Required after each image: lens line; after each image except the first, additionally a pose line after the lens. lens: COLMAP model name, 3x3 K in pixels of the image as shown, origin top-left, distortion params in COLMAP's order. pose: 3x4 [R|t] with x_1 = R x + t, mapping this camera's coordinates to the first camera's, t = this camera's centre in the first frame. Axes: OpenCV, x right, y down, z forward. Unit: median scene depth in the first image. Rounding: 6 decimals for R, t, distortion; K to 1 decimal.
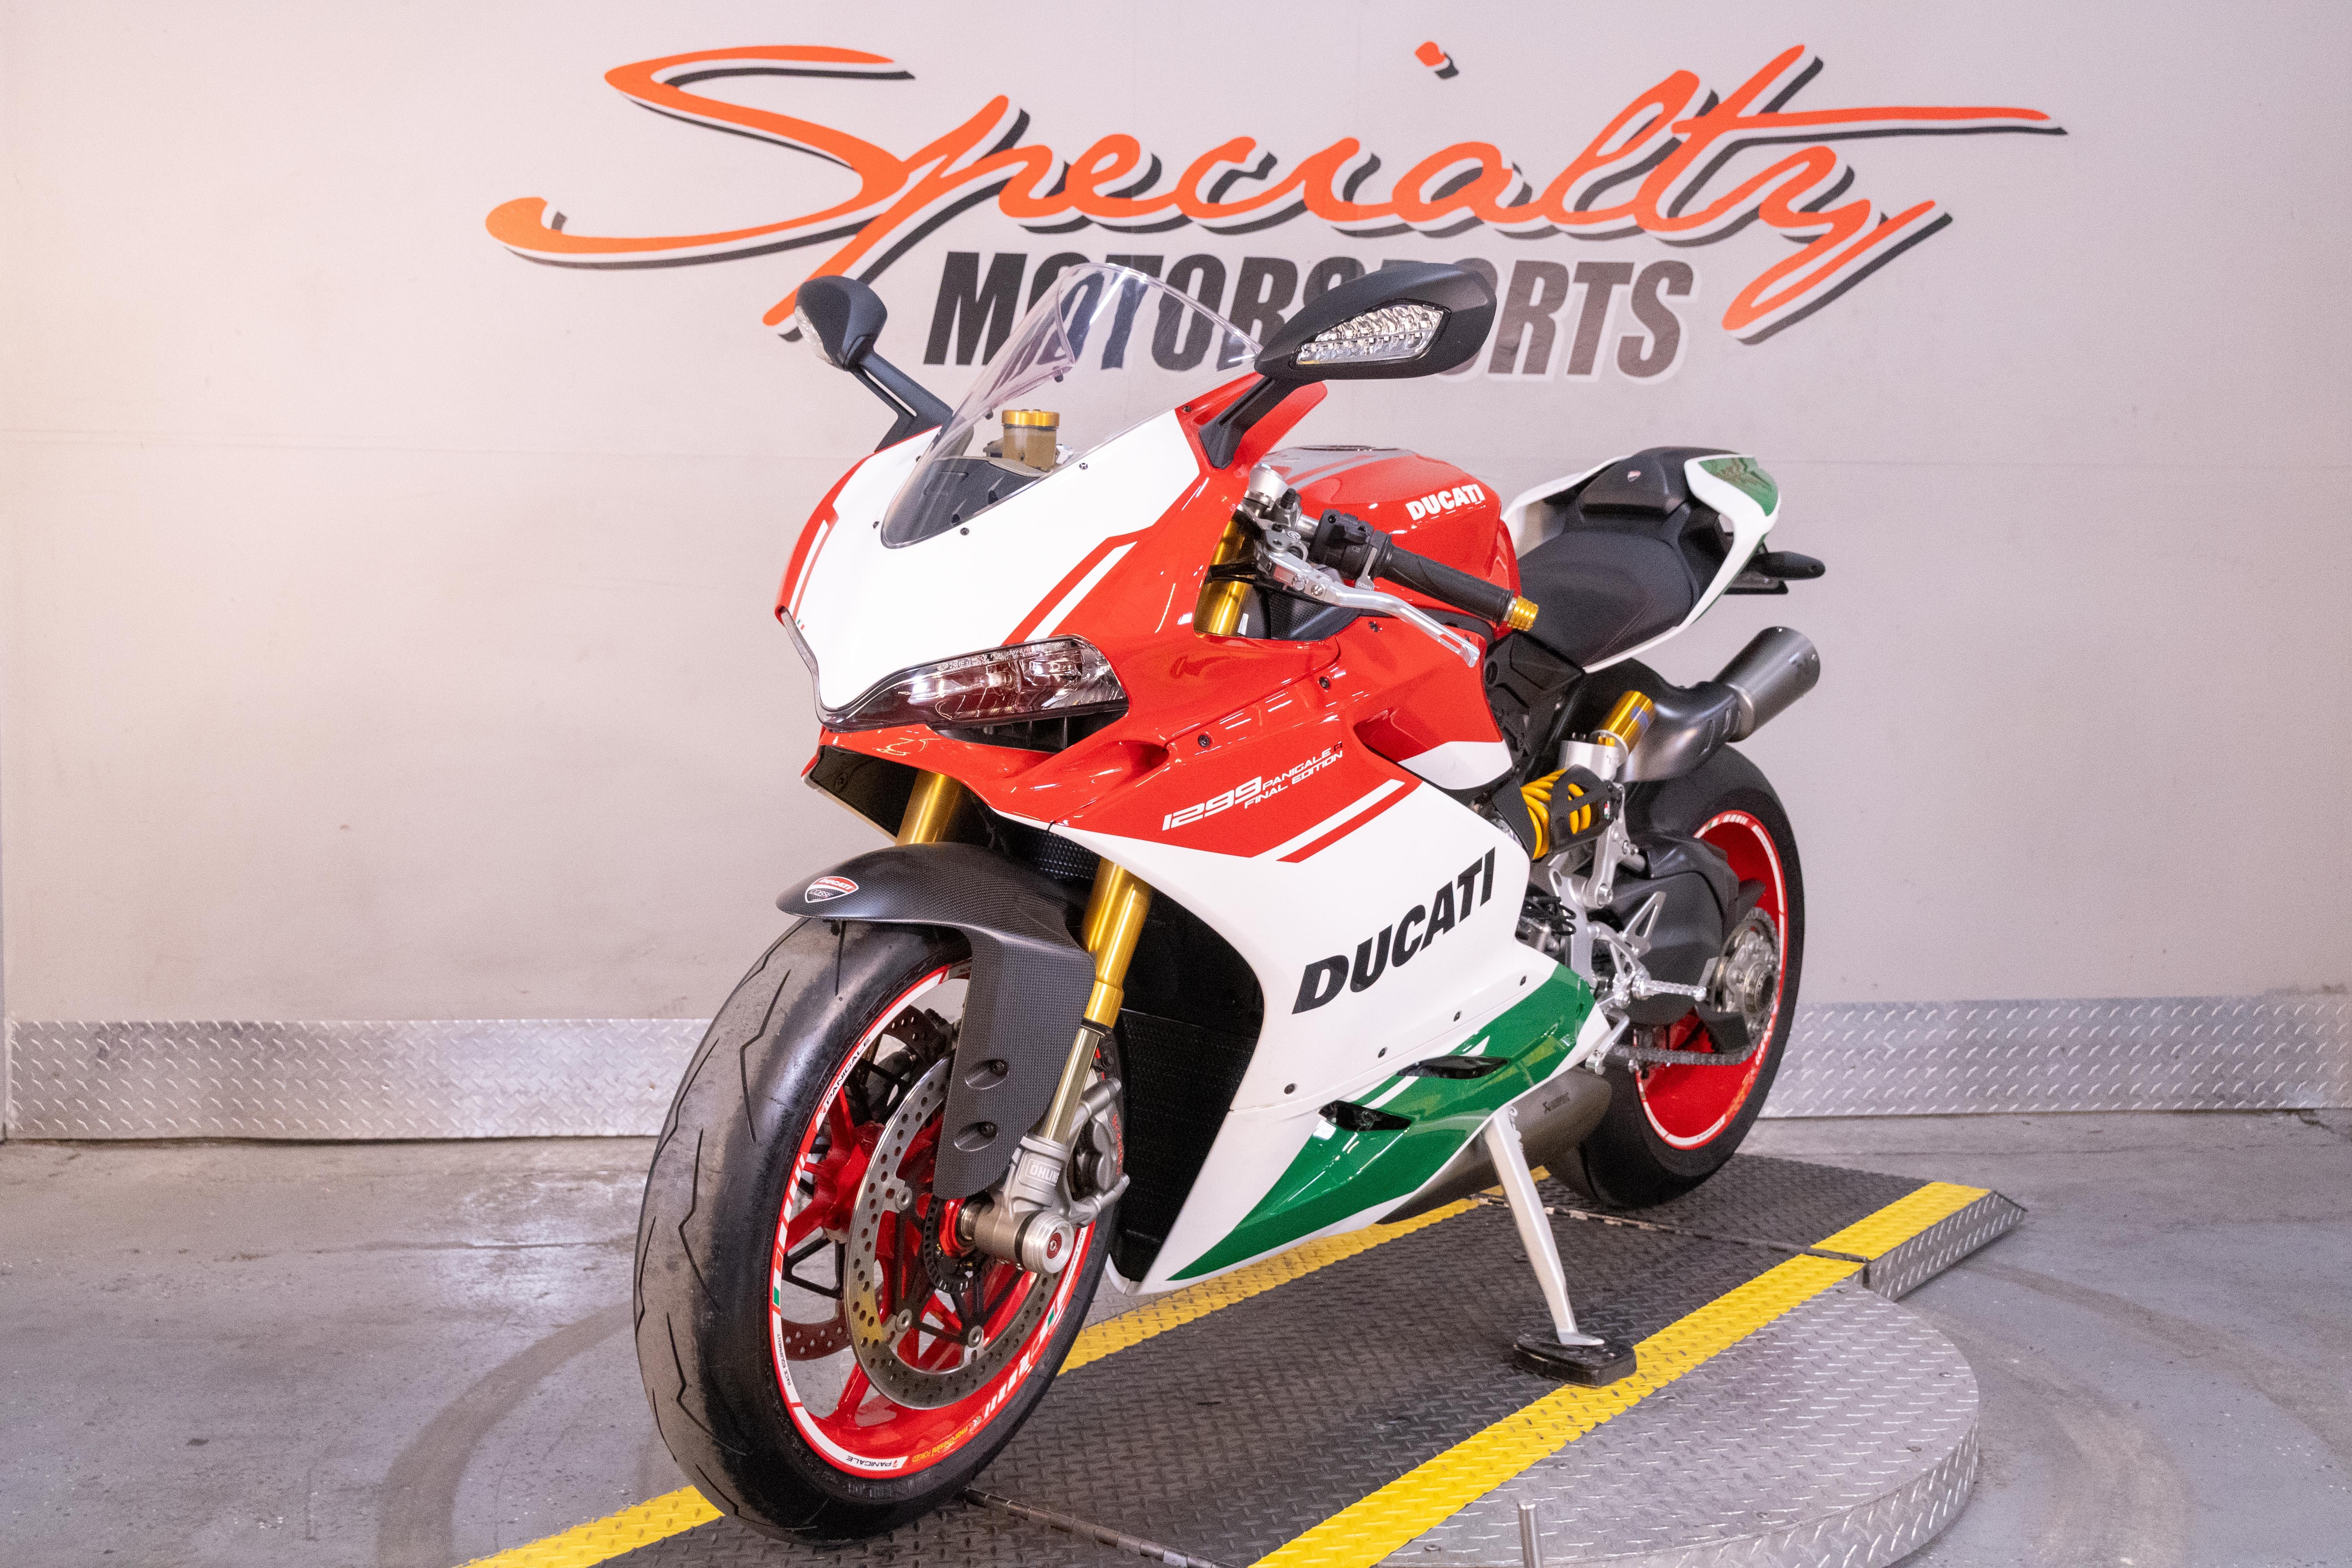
lens RADIAL K [[2367.7, 0, 1180.2], [0, 2367.7, 798.9], [0, 0, 1]] dist [0.028837, 0.000000]
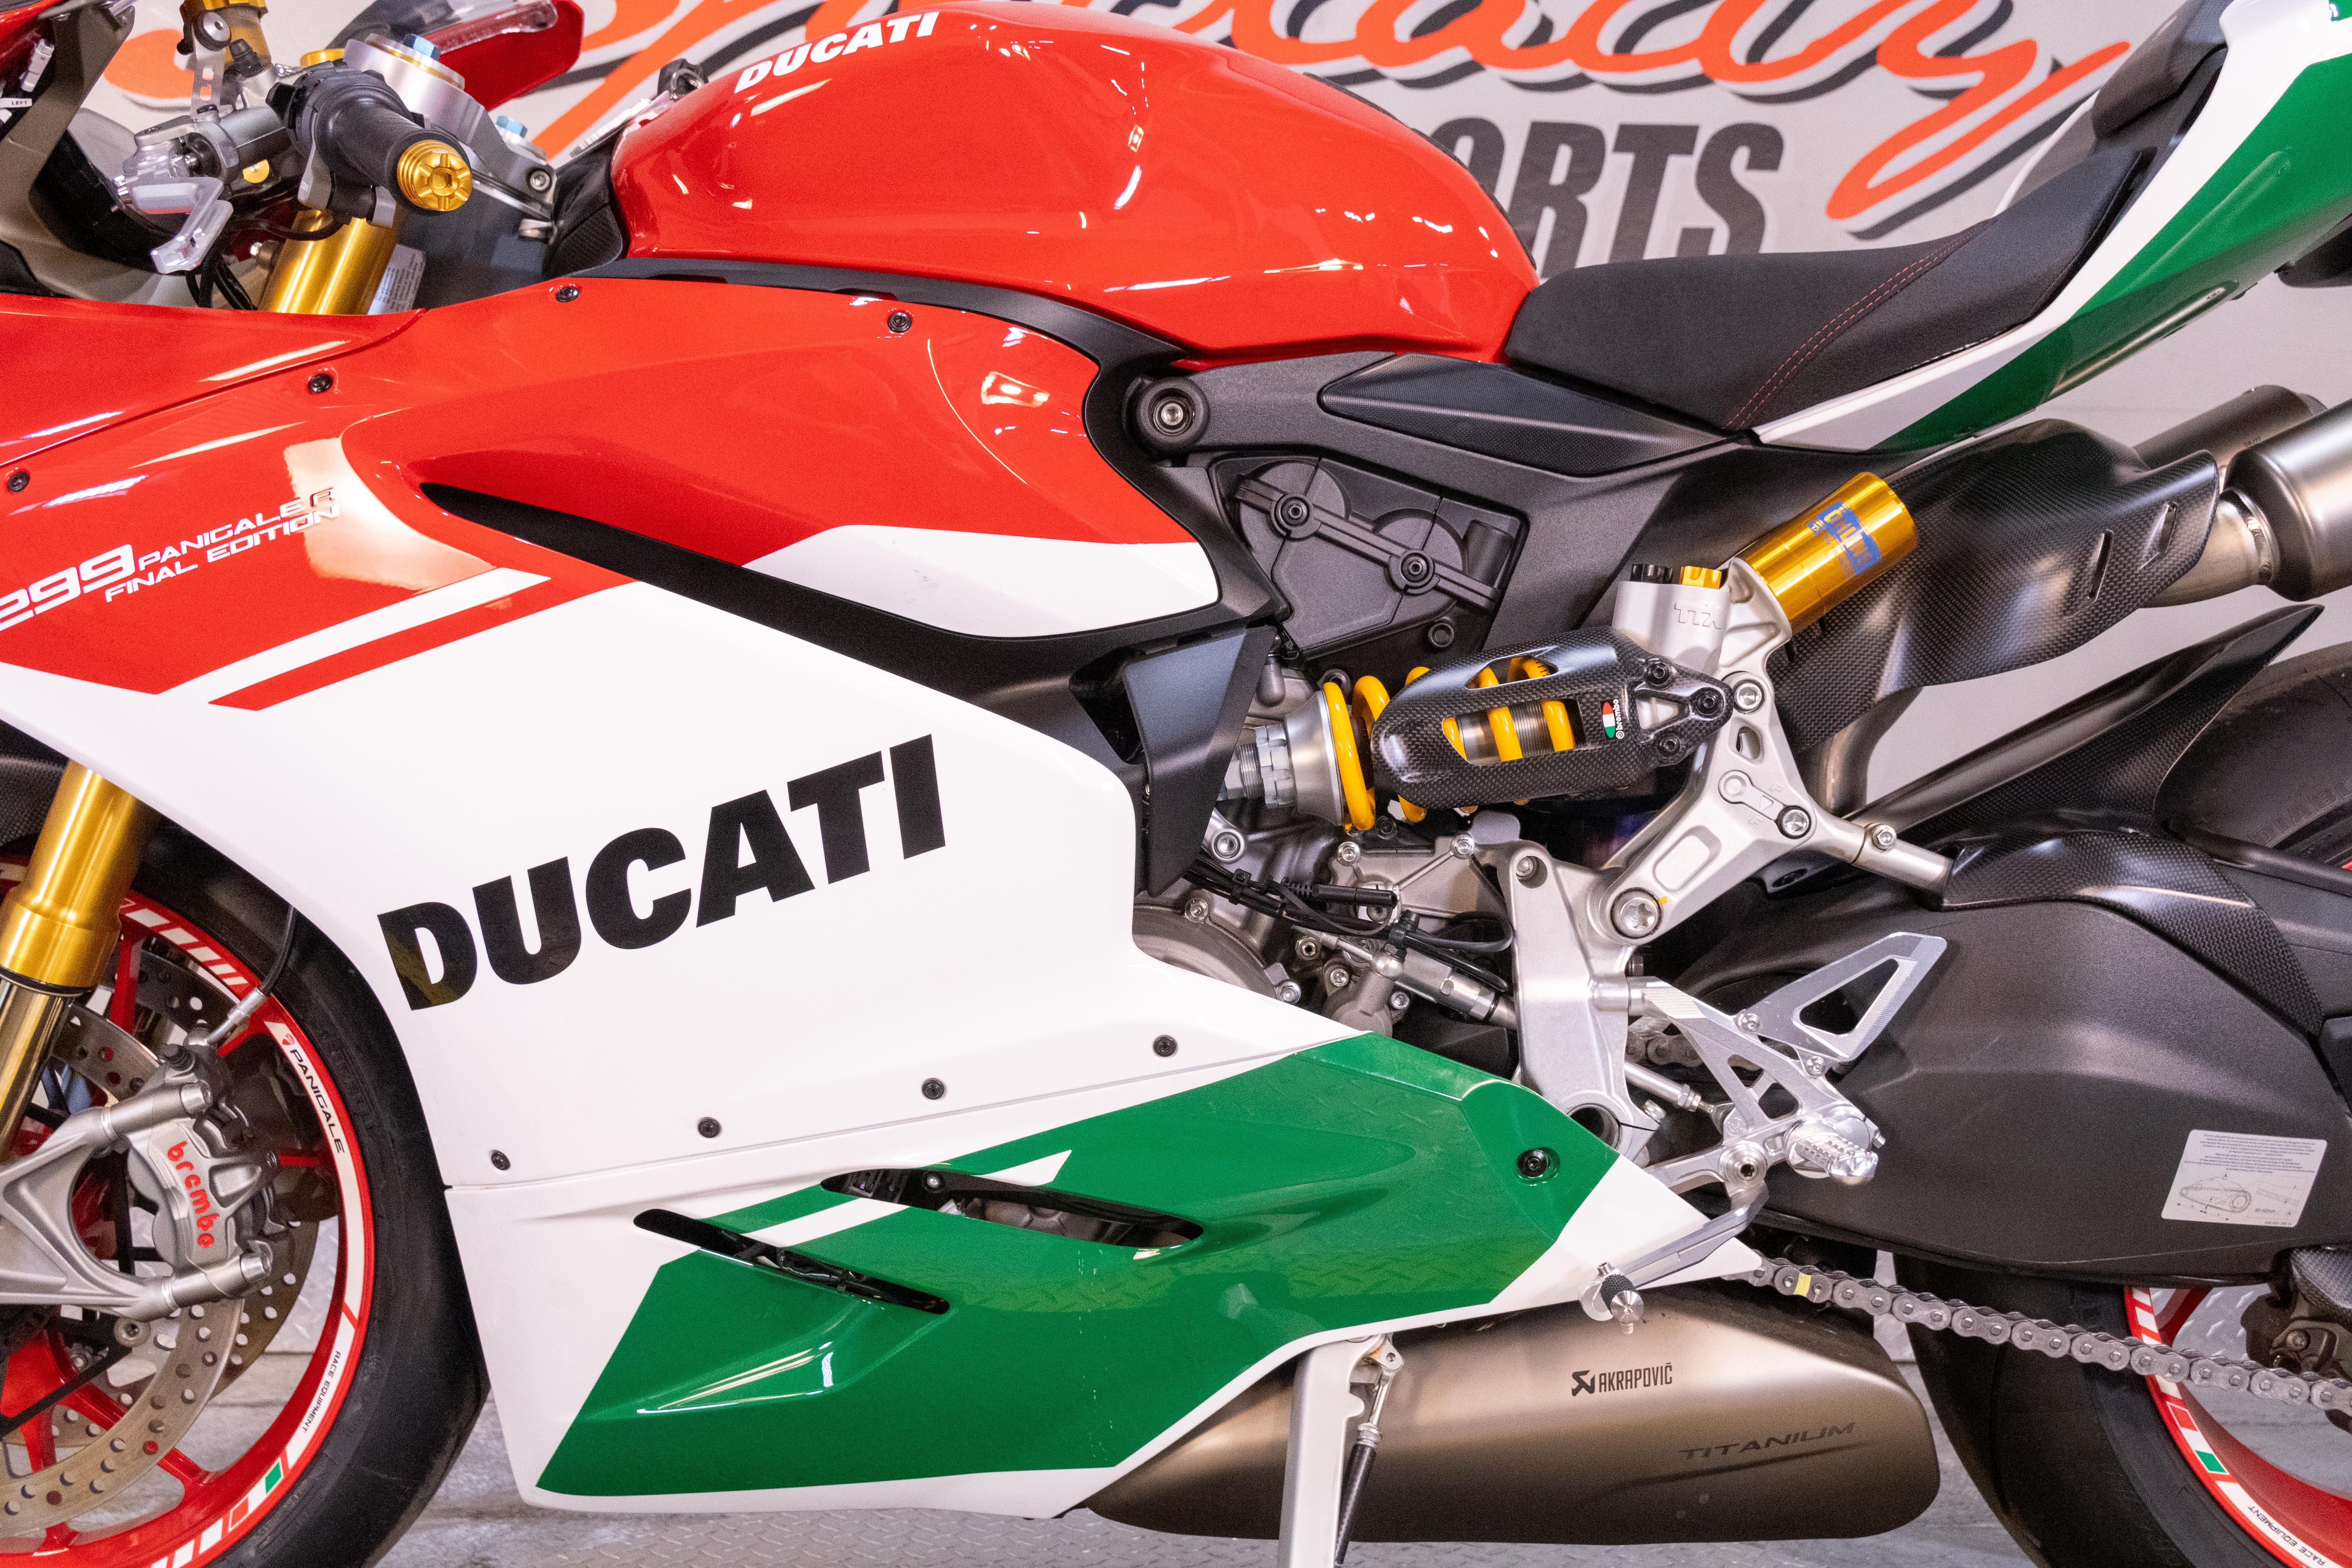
lens RADIAL K [[2367.7, 0, 1160.3], [0, 2367.7, 804.3], [0, 0, 1]] dist [0.028837, 0.000000]
pose [[0.998945, 0.011140, -0.044555, 0.065154], [-0.015572, 0.994825, -0.100407, 0.049529], [0.043206, 0.100995, 0.993948, 0.311677]]
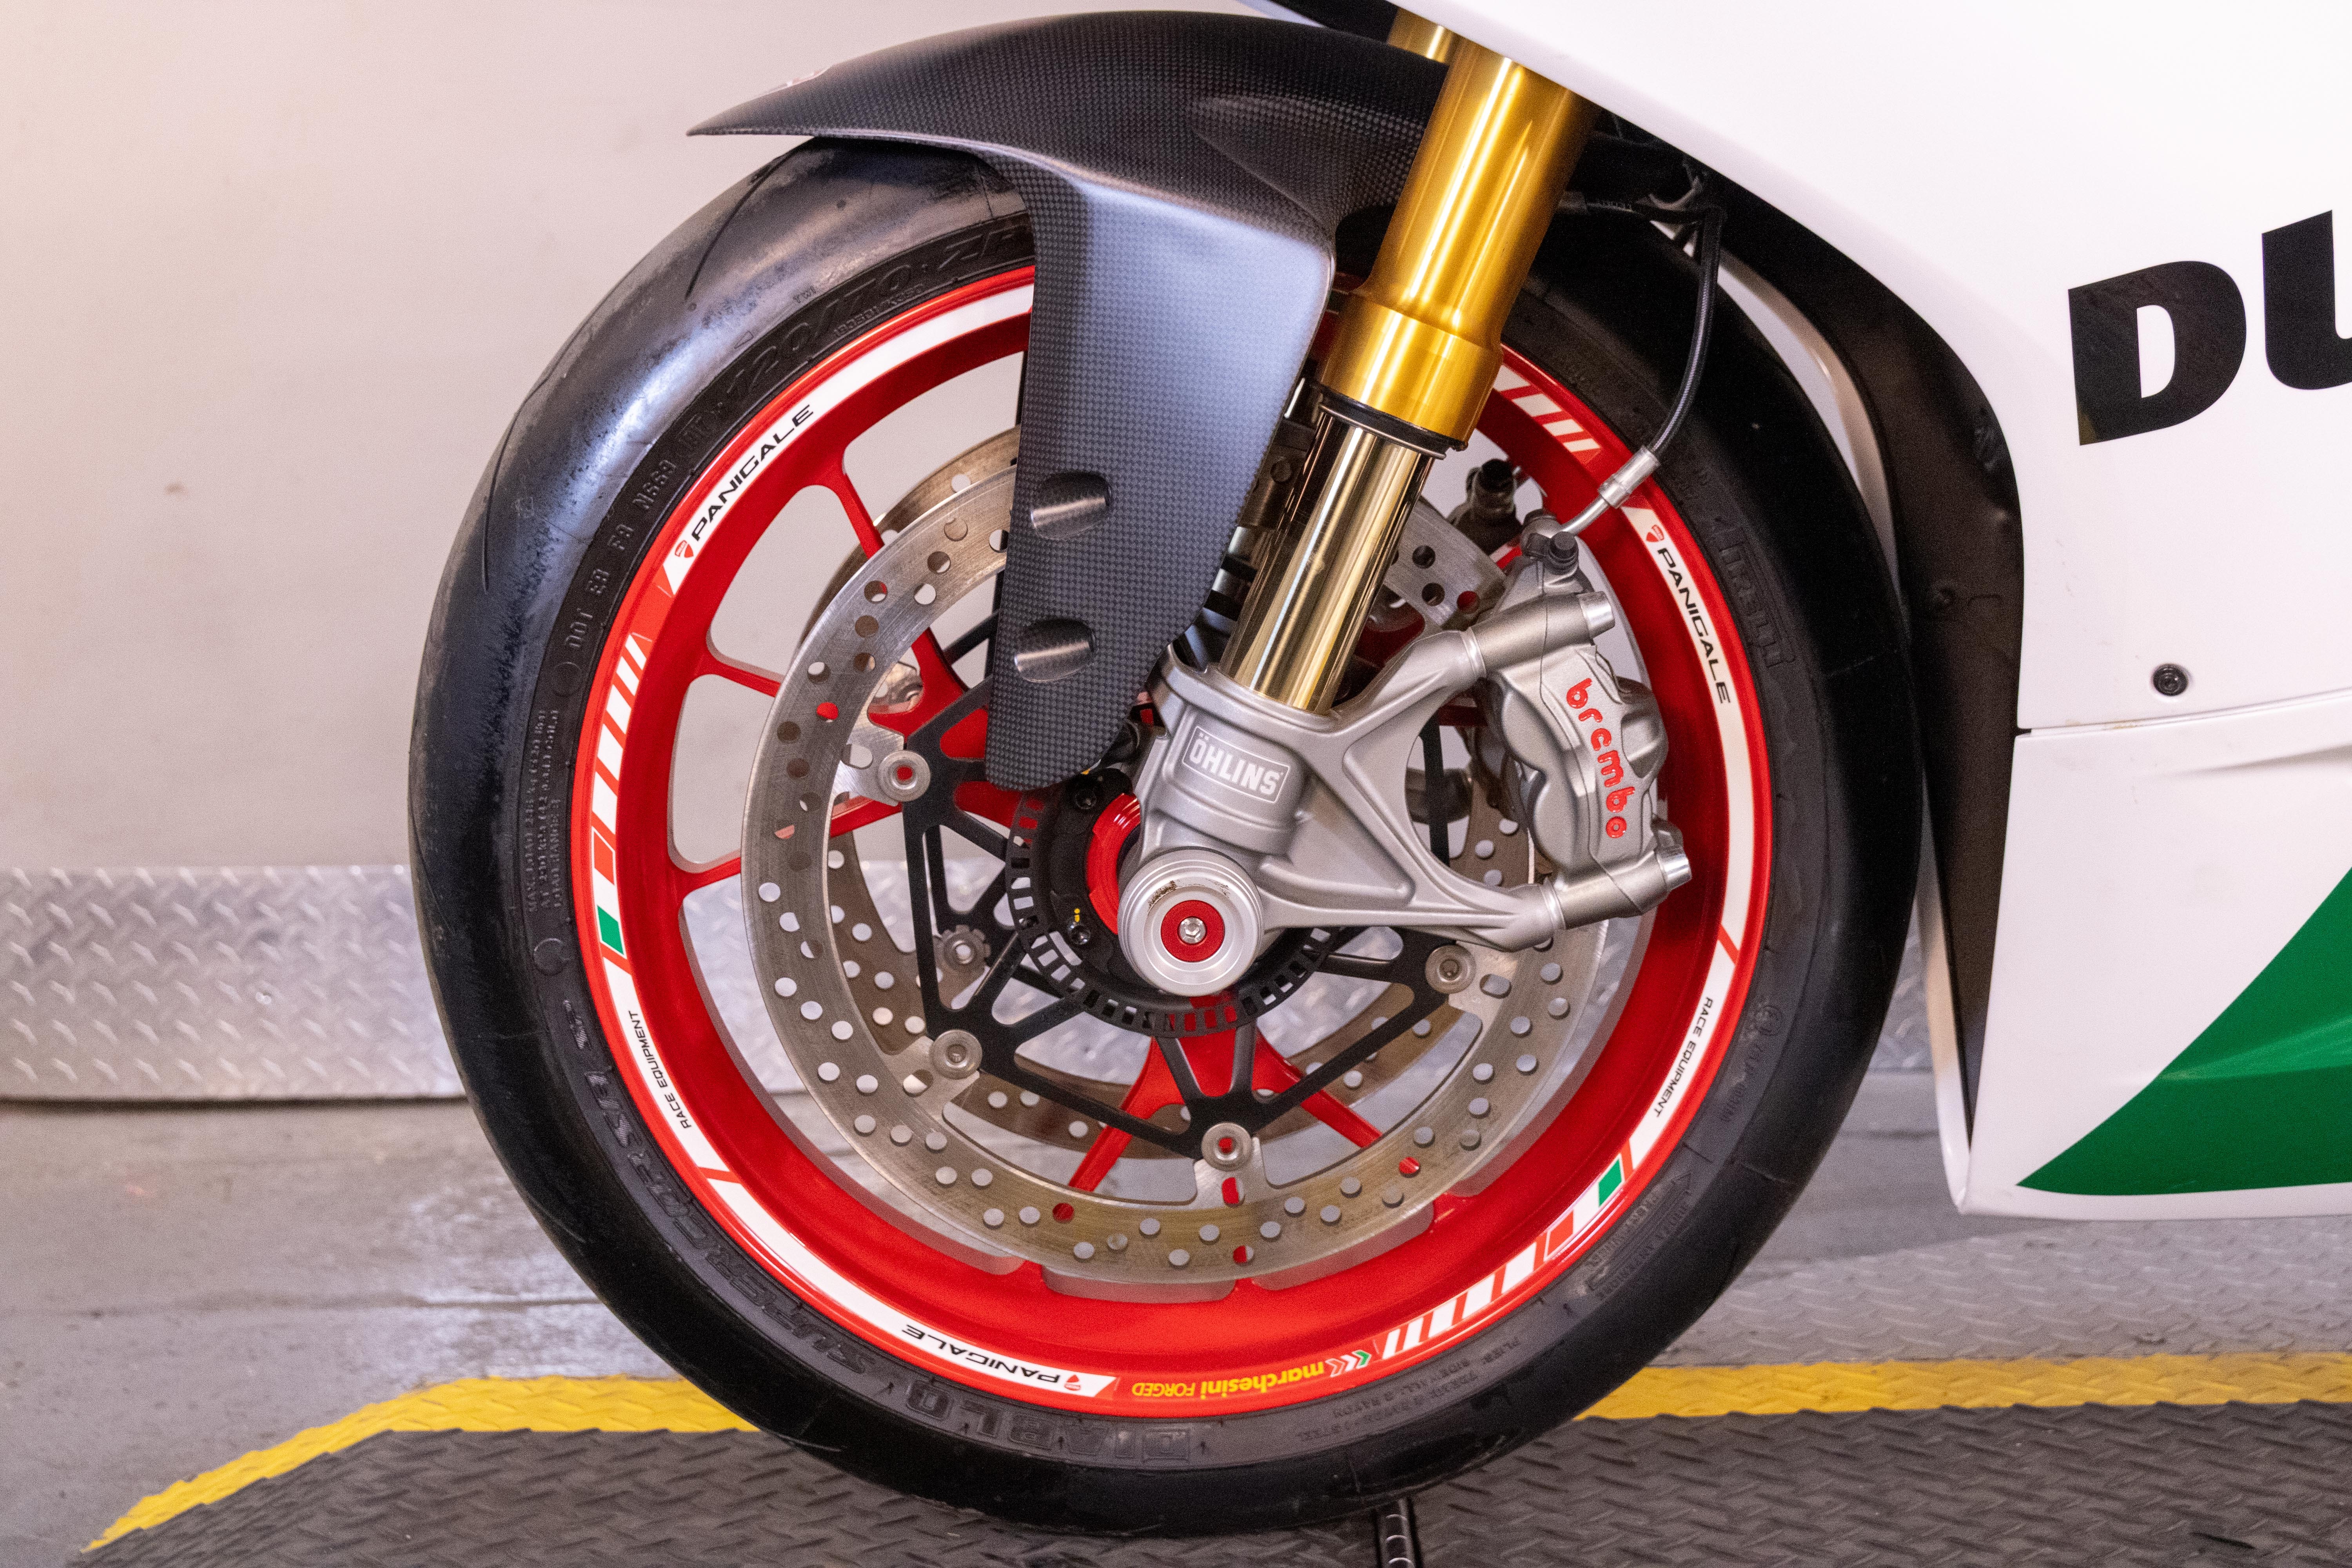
lens RADIAL K [[3071.0, 0, 1171.2], [0, 3071.0, 805.5], [0, 0, 1]] dist [0.014514, 0.000000]
pose [[0.997853, -0.011720, -0.064442, -0.096660], [0.012977, 0.999733, 0.019121, 0.069783], [0.064201, -0.019917, 0.997738, 0.353086]]
